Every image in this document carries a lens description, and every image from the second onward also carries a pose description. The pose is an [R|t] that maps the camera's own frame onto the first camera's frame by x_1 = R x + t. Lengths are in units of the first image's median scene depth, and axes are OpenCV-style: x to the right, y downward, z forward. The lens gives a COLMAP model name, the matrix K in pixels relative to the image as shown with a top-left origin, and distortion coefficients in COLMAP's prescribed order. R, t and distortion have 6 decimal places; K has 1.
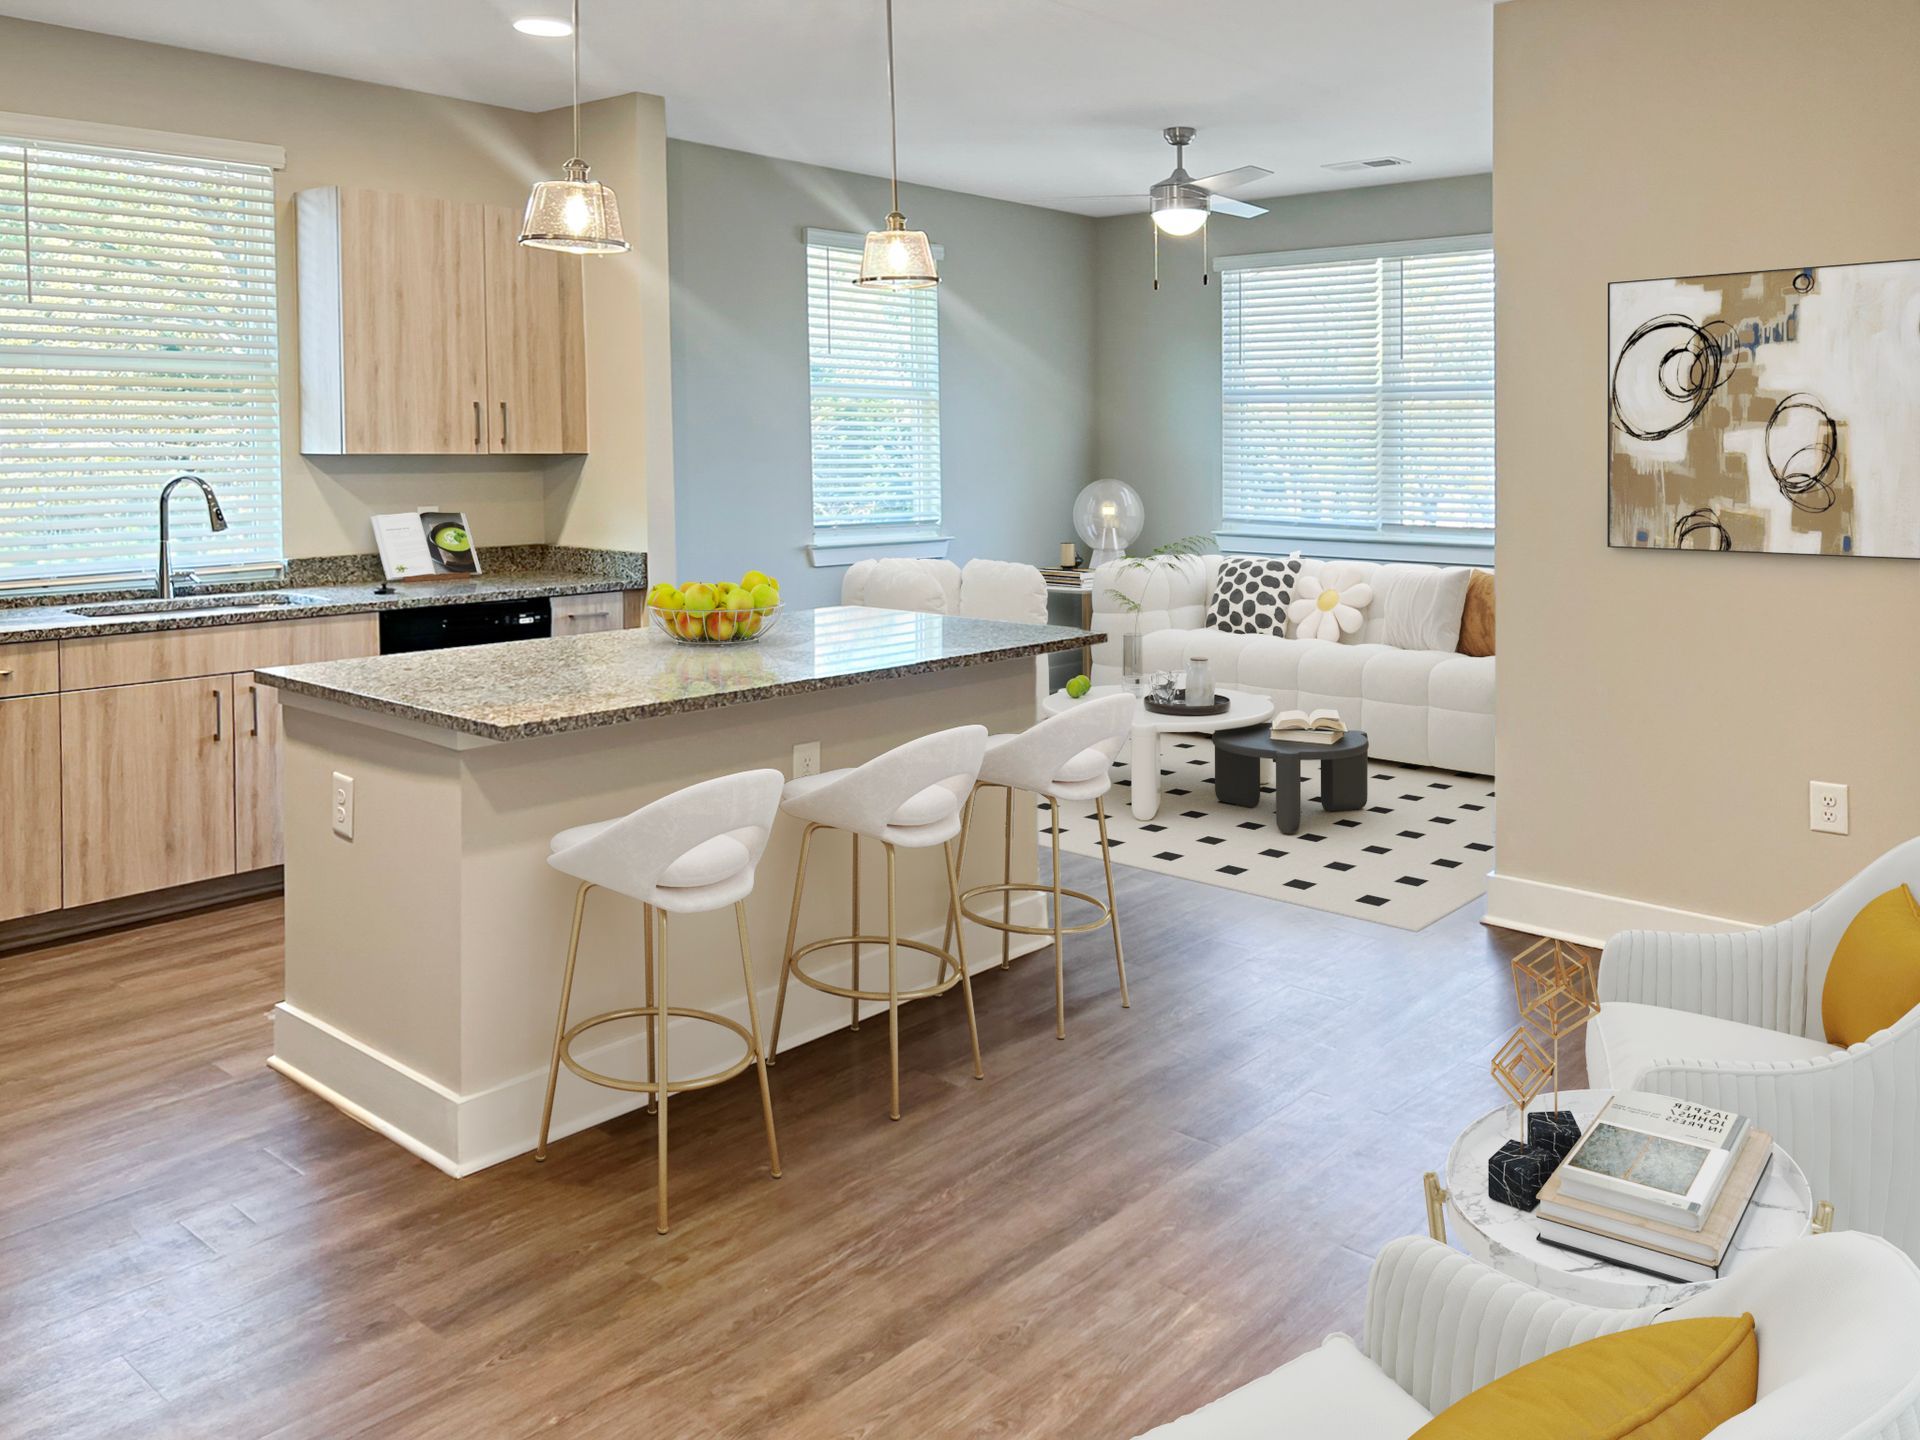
lens RADIAL K [[1521.9, 0, 960.0], [0, 1521.9, 720.0], [0, 0, 1]] dist [-0.000847, 0.000802]
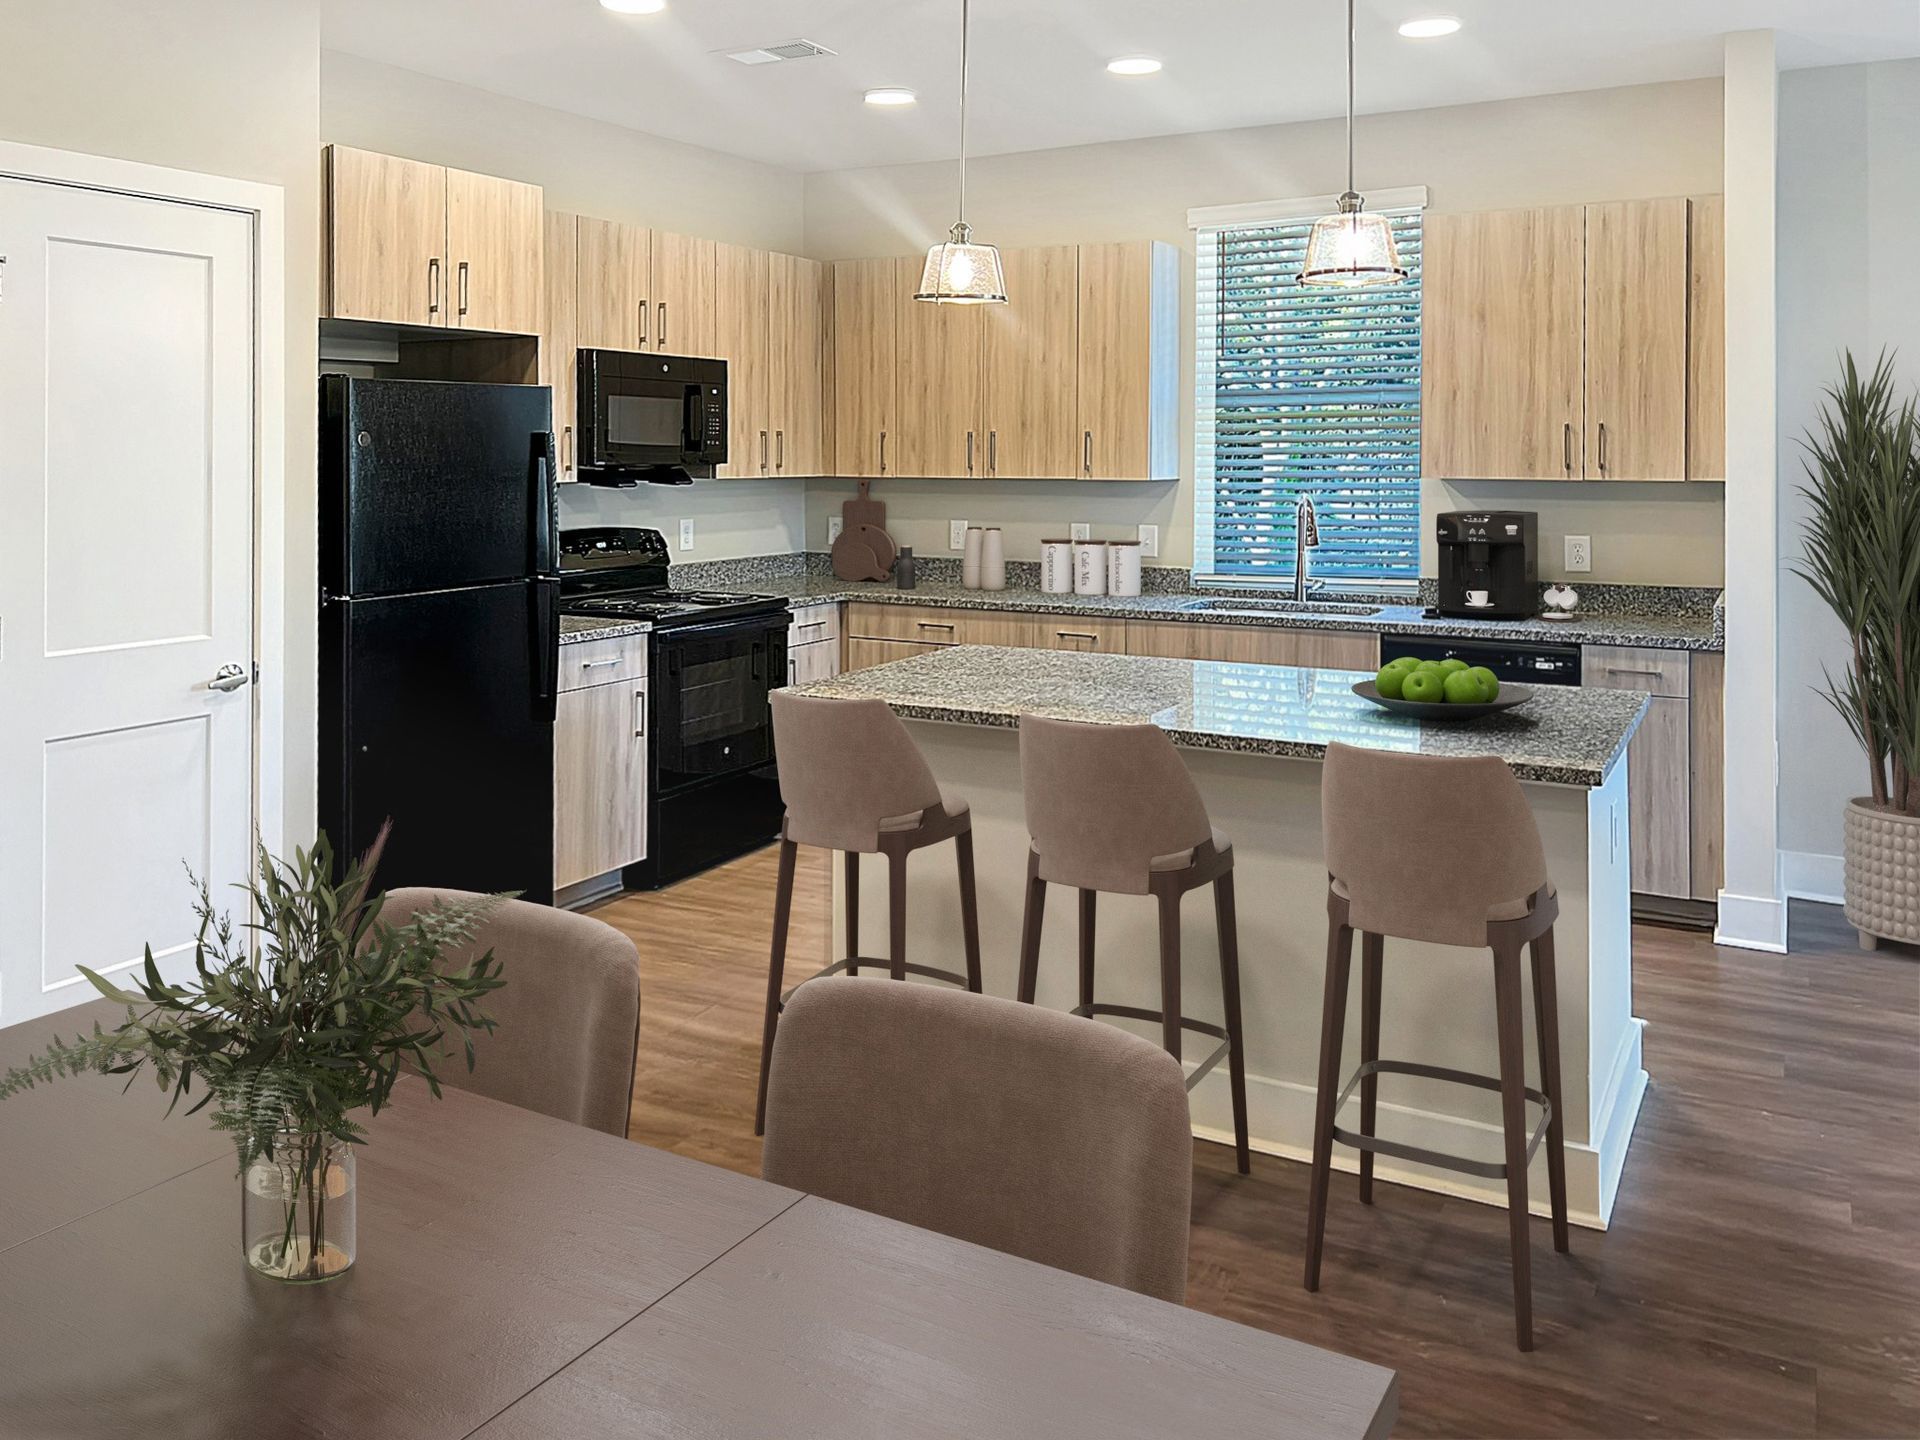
lens RADIAL K [[1521.9, 0, 960.0], [0, 1521.9, 720.0], [0, 0, 1]] dist [-0.000847, 0.000802]
pose [[0.205250, 0.164181, -0.964840, 0.529841], [-0.177443, 0.975734, 0.128288, -0.090214], [0.962490, 0.144873, 0.229402, 0.476997]]
